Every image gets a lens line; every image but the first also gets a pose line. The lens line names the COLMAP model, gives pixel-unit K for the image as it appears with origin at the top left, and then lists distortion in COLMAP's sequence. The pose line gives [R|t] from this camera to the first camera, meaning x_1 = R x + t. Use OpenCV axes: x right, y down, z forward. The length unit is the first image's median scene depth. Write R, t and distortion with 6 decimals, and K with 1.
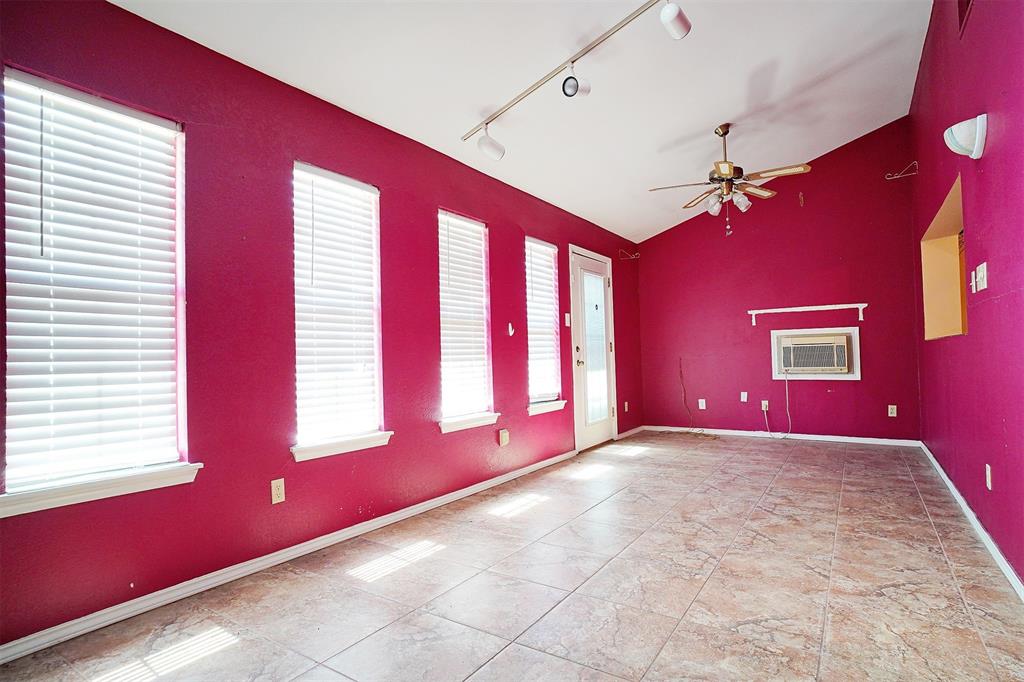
lens RADIAL K [[535.3, 0, 512.0], [0, 535.3, 341.0], [0, 0, 1]] dist [-0.025856, 0.000456]
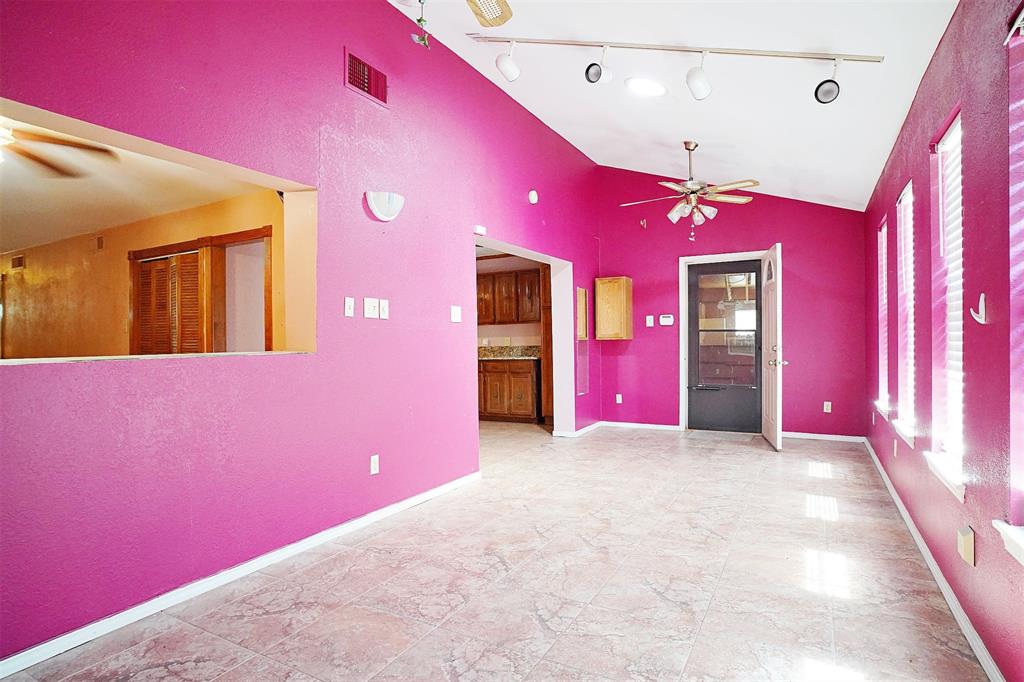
lens RADIAL K [[535.3, 0, 512.0], [0, 535.3, 341.0], [0, 0, 1]] dist [-0.025856, 0.000456]
pose [[-0.996603, 0.031459, -0.076110, 0.567717], [0.033727, 0.999019, -0.028701, 0.005695], [0.075133, -0.031171, -0.996686, 1.990816]]
